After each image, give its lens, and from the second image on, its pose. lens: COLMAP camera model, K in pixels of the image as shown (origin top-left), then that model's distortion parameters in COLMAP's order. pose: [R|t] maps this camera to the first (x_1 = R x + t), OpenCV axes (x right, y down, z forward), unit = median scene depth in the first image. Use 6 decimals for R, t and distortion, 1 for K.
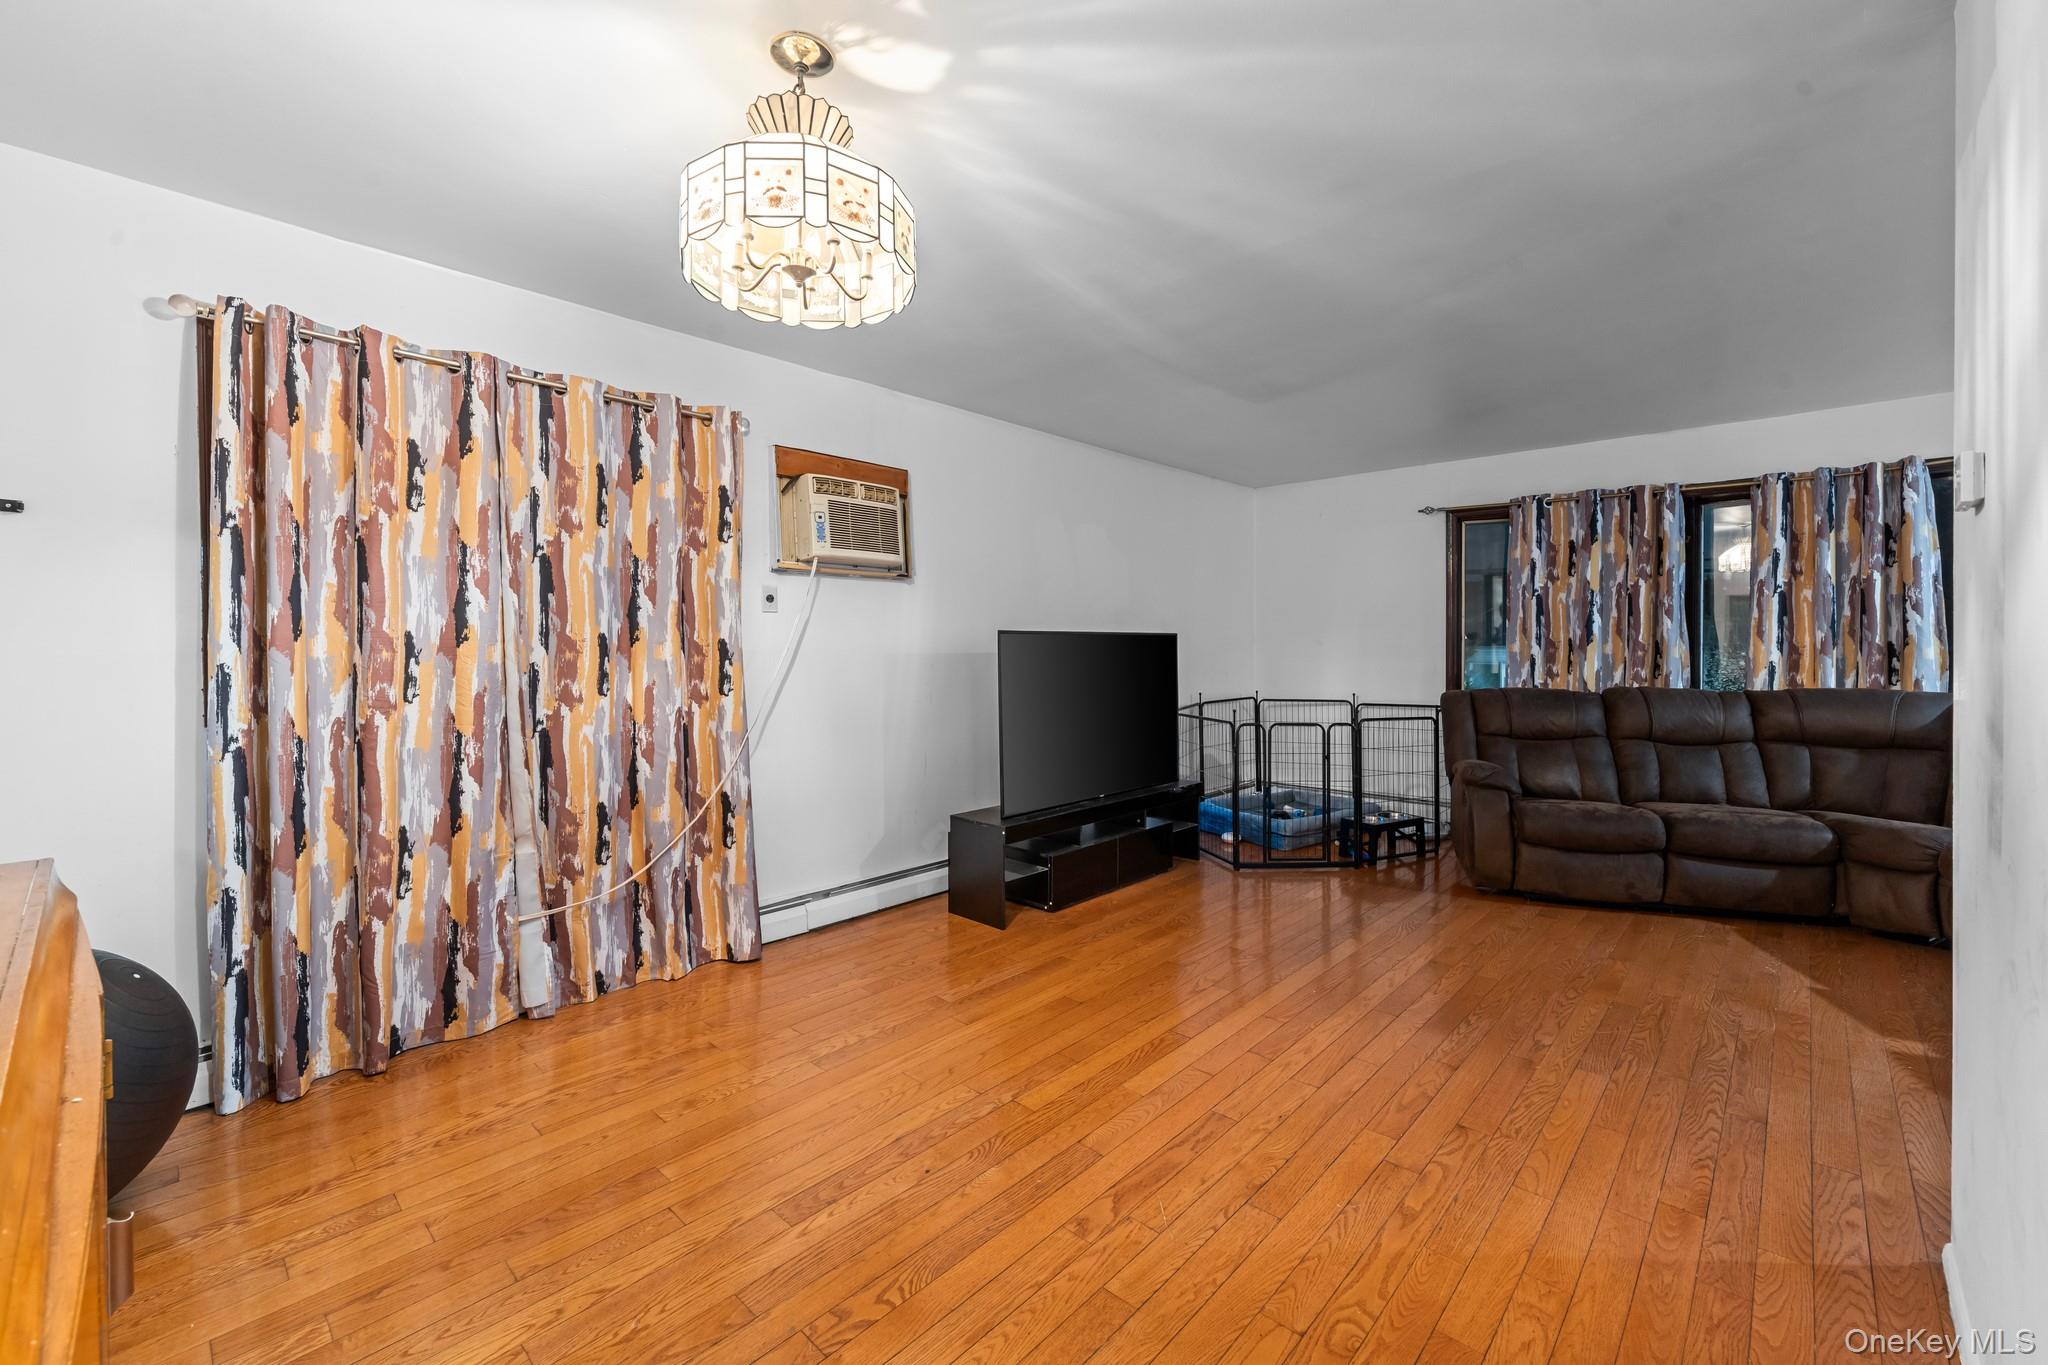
lens RADIAL K [[830.3, 0, 1034.7], [0, 830.3, 664.1], [0, 0, 1]] dist [0.001627, -0.001354]
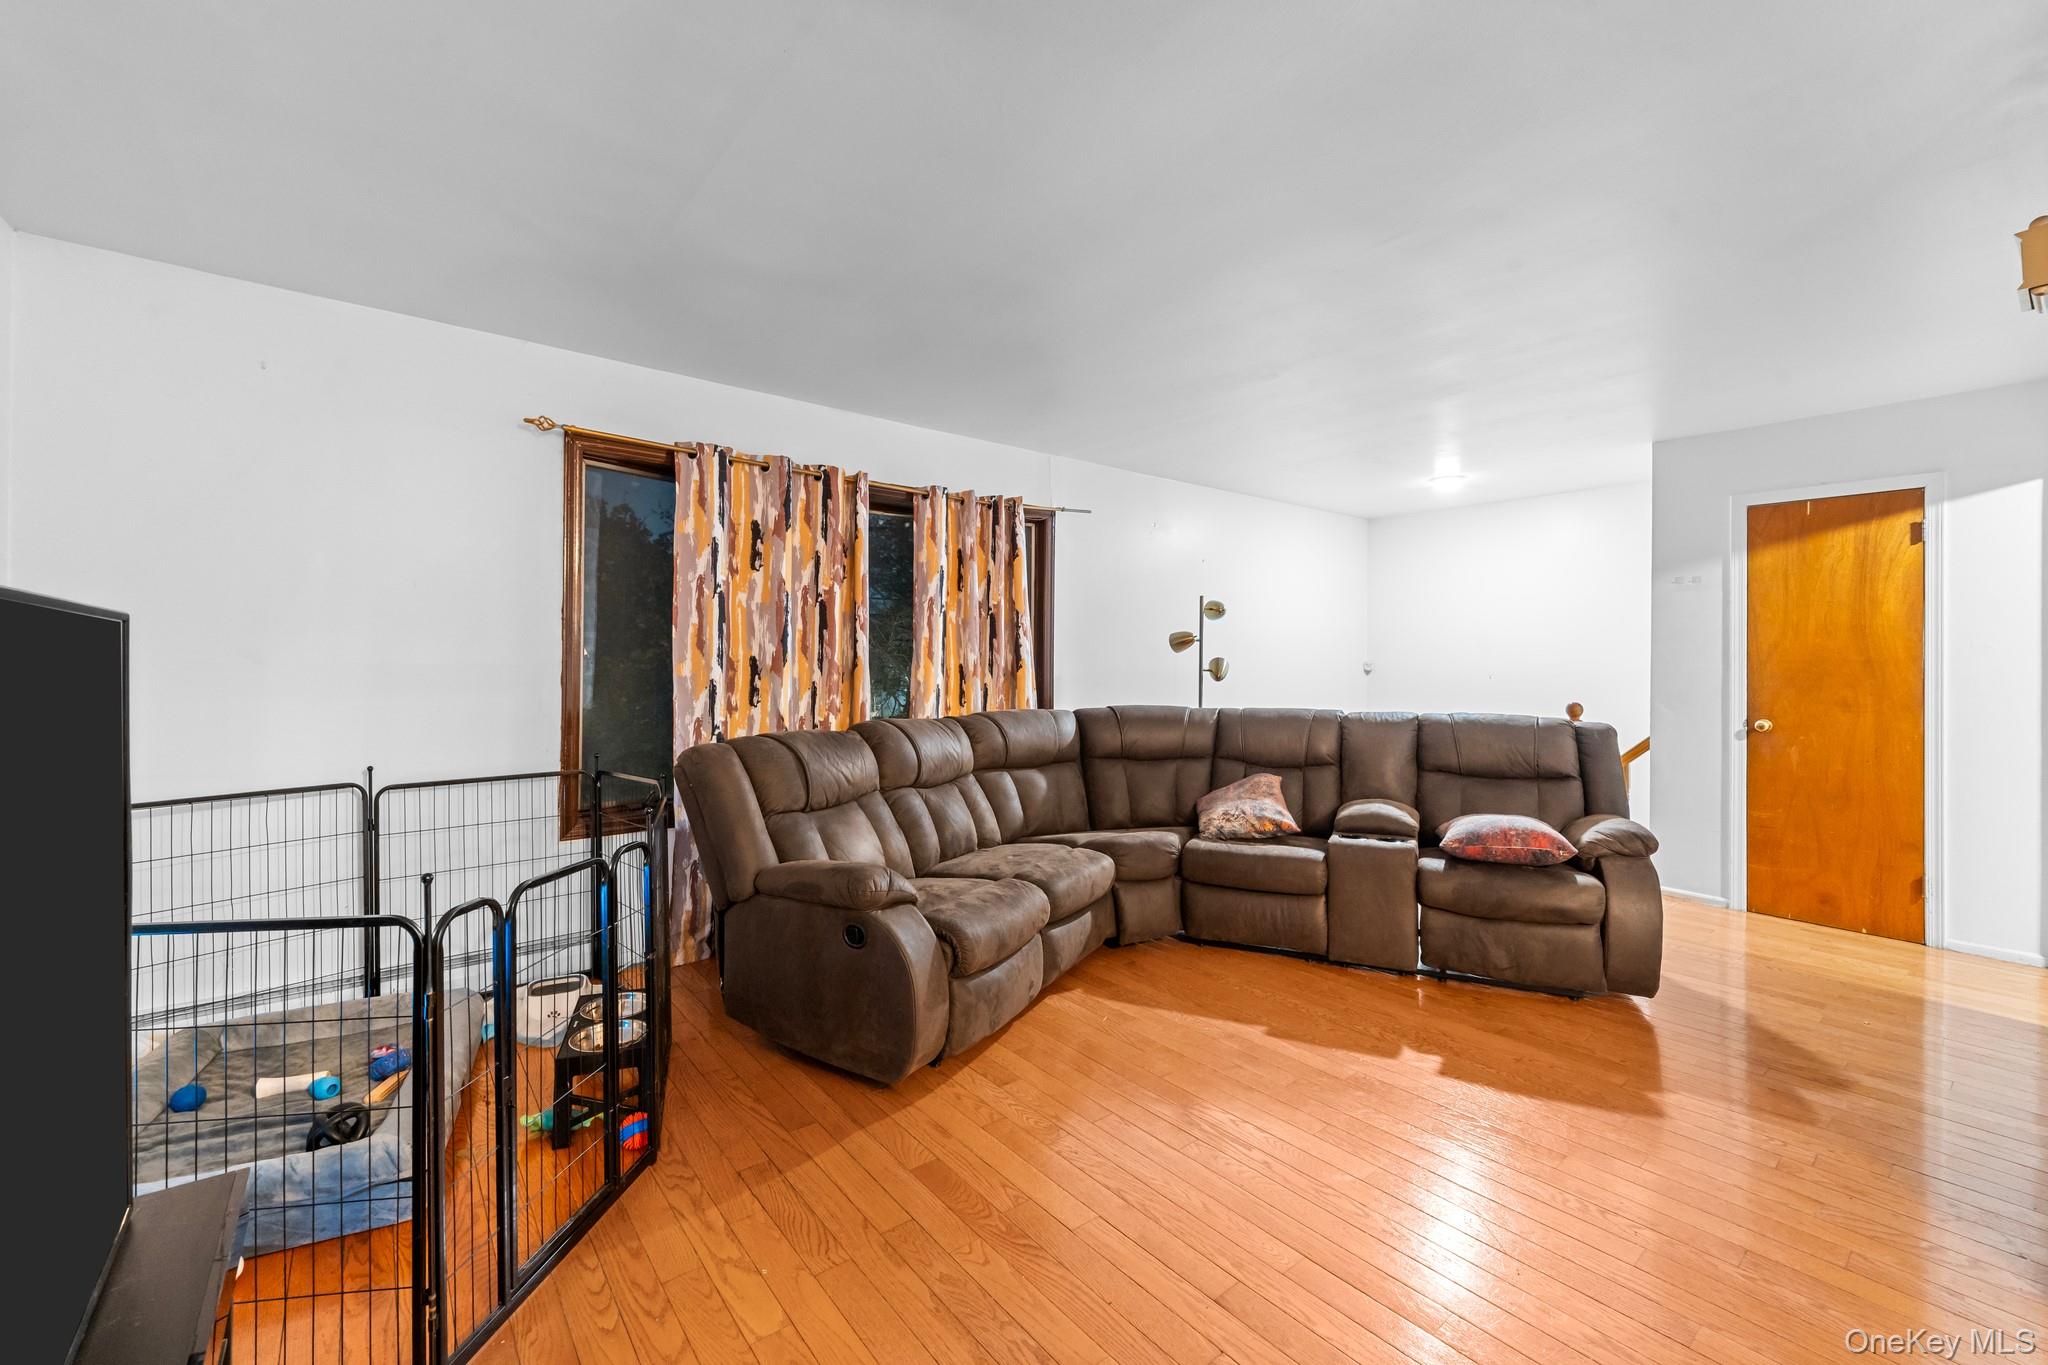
lens RADIAL K [[830.3, 0, 1016.1], [0, 830.3, 665.6], [0, 0, 1]] dist [0.001627, -0.001354]
pose [[0.167421, 0.003481, 0.985879, -0.026374], [0.016034, 0.999852, -0.006254, -0.016294], [-0.985755, 0.016854, 0.167341, 0.696353]]
